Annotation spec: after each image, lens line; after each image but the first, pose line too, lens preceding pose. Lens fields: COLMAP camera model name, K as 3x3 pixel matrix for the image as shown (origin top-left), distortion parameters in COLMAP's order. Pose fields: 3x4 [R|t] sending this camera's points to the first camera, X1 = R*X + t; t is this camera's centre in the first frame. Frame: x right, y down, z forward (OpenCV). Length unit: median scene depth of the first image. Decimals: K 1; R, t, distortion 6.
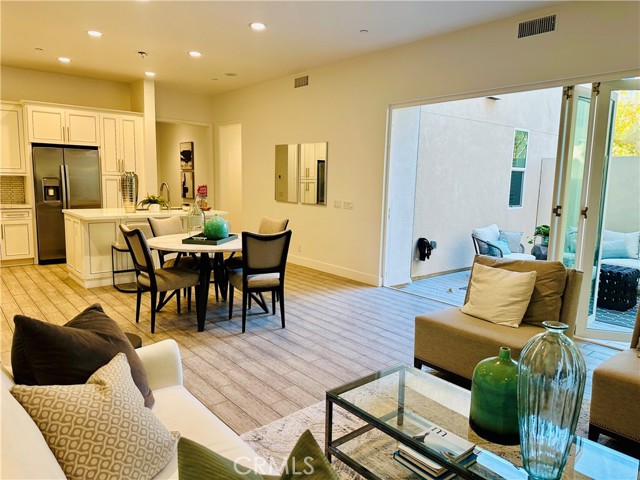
lens RADIAL K [[457.1, 0, 327.1], [0, 457.1, 240.4], [0, 0, 1]] dist [0.143694, -0.220432]
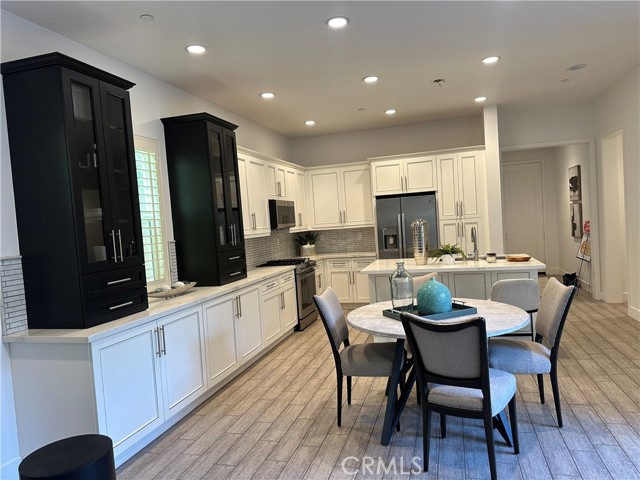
lens RADIAL K [[443.5, 0, 320.0], [0, 443.5, 240.0], [0, 0, 1]] dist [0.092080, -0.190870]
pose [[0.514998, -0.023231, -0.856876, 0.168534], [-0.033810, 0.998304, -0.047385, -0.050002], [0.856524, 0.053374, 0.513339, 0.338353]]
